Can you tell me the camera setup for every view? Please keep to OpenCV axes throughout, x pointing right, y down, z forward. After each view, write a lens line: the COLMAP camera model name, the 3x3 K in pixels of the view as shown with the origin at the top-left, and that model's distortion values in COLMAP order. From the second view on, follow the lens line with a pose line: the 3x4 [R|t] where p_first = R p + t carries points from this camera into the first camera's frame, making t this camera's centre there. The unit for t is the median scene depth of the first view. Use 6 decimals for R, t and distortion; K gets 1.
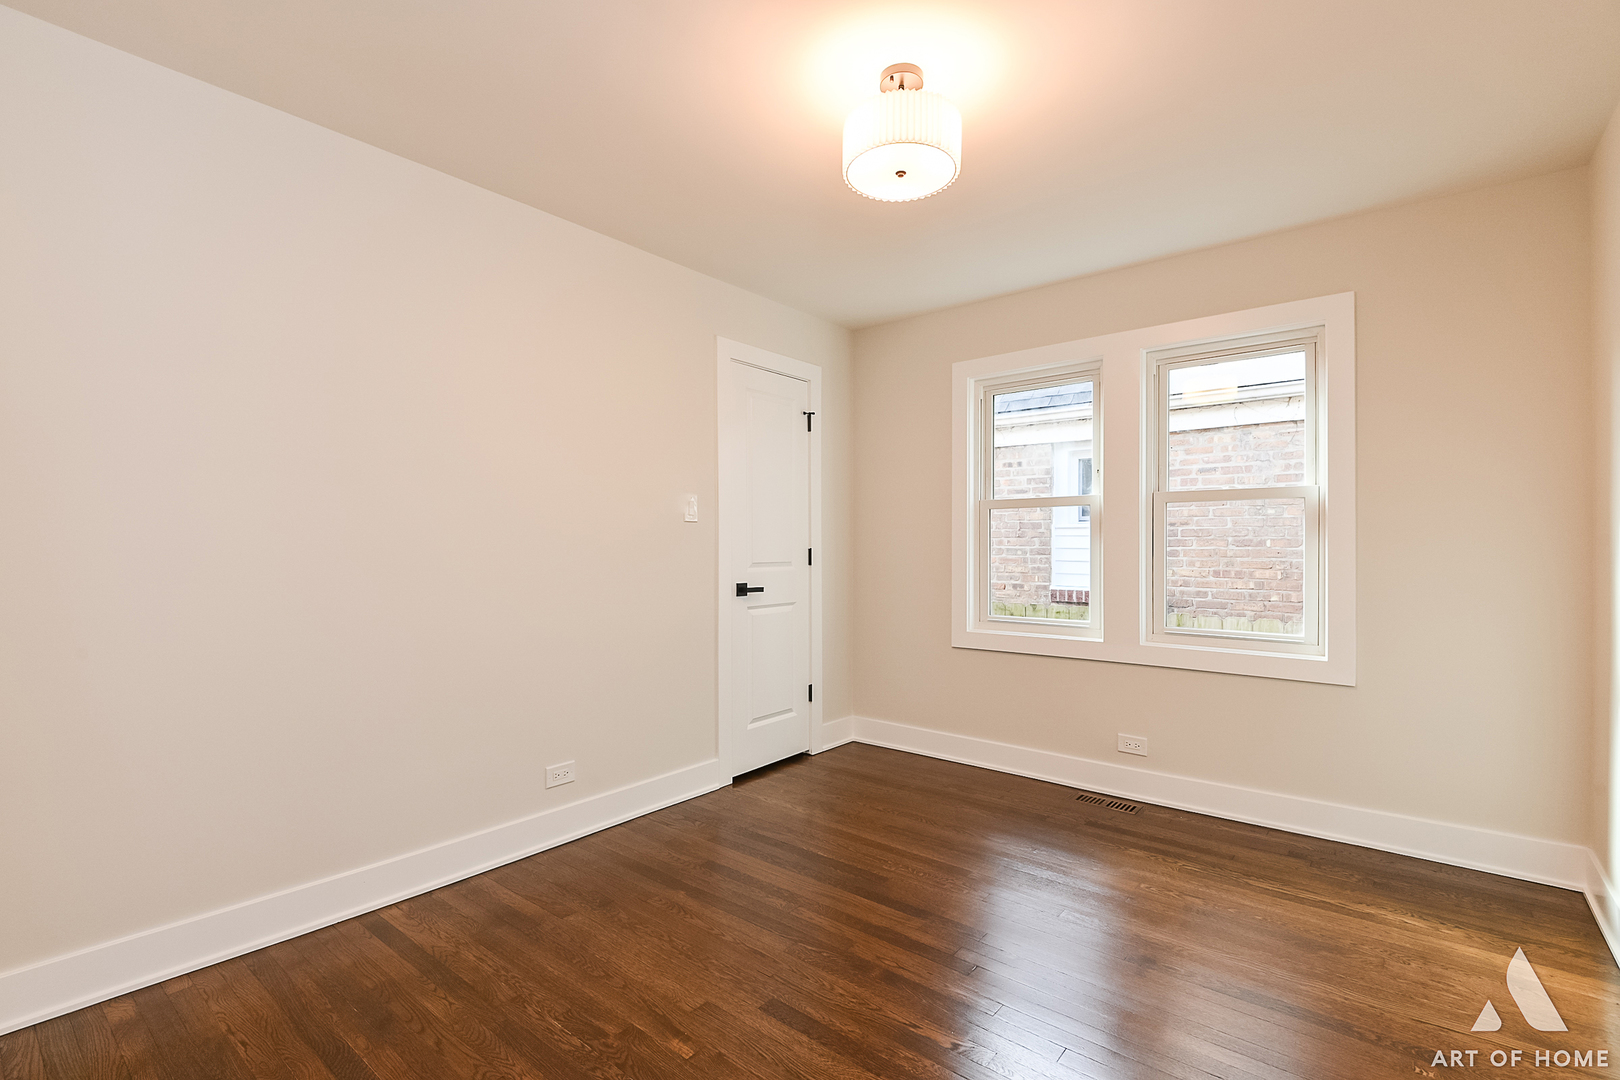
lens RADIAL K [[742.2, 0, 800.9], [0, 742.2, 538.5], [0, 0, 1]] dist [-0.001372, -0.001072]
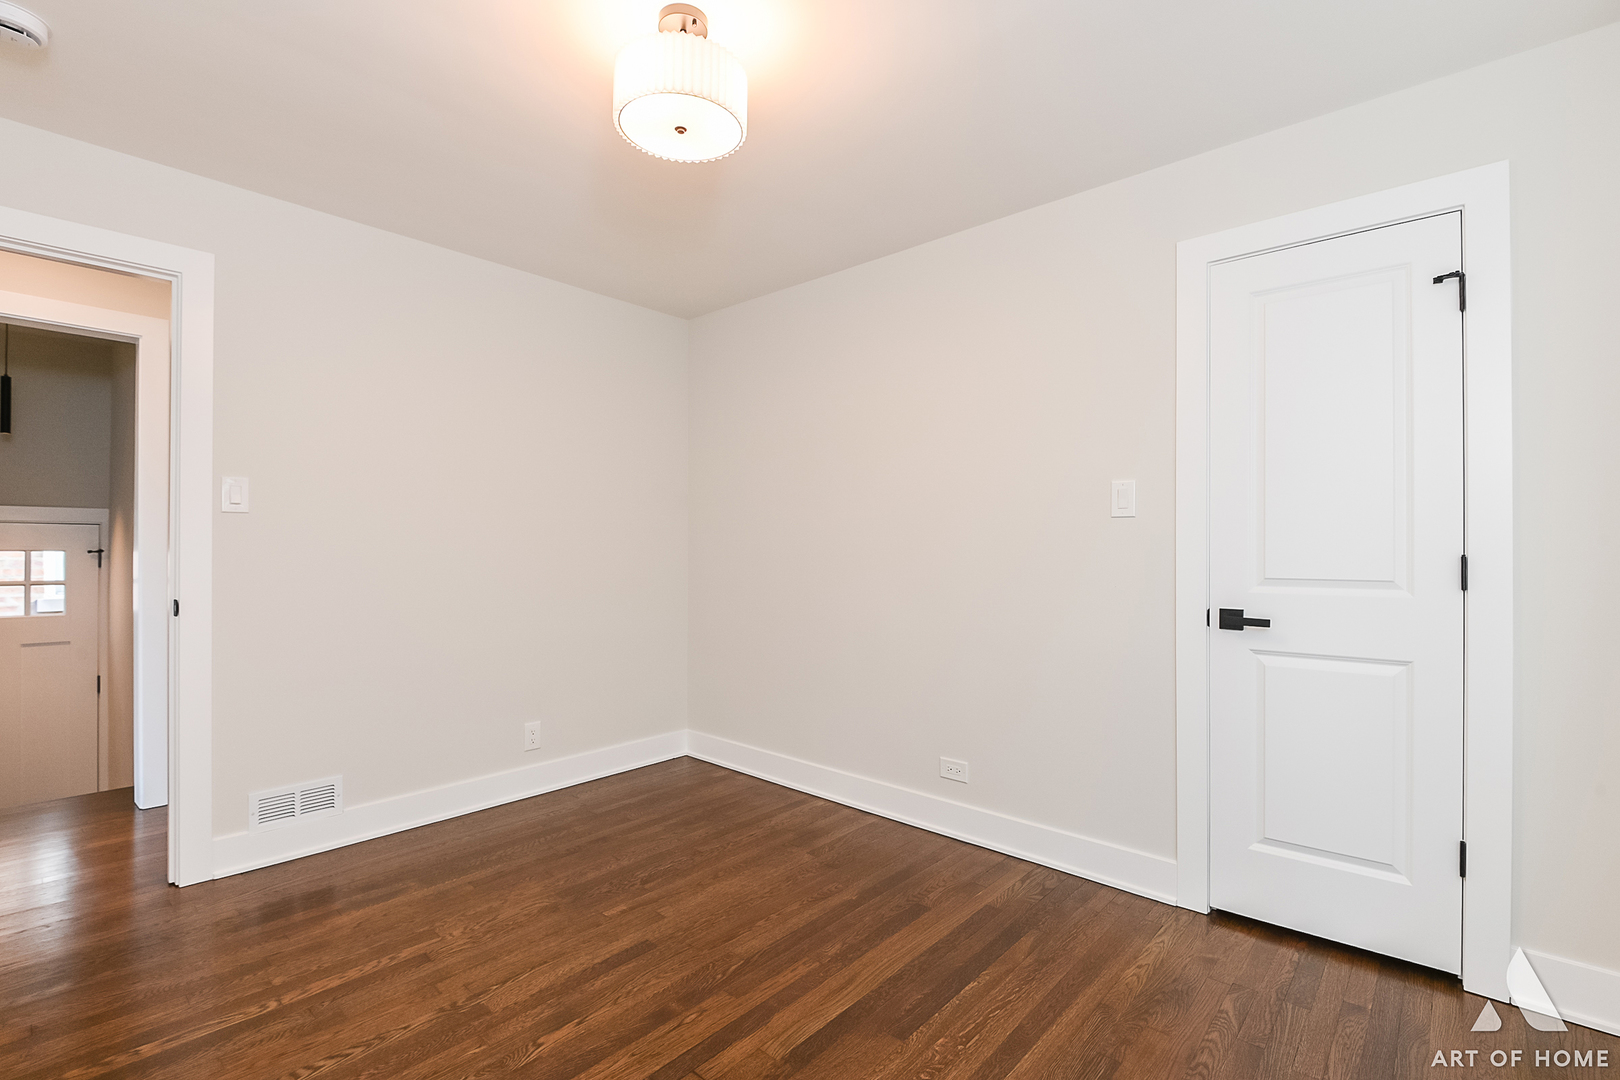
lens RADIAL K [[742.2, 0, 799.1], [0, 742.2, 540.5], [0, 0, 1]] dist [-0.001372, -0.001072]
pose [[-0.040478, -0.003220, -0.999175, 0.732850], [-0.001448, 0.999994, -0.003164, 0.006333], [0.999179, 0.001318, -0.040482, 0.857097]]
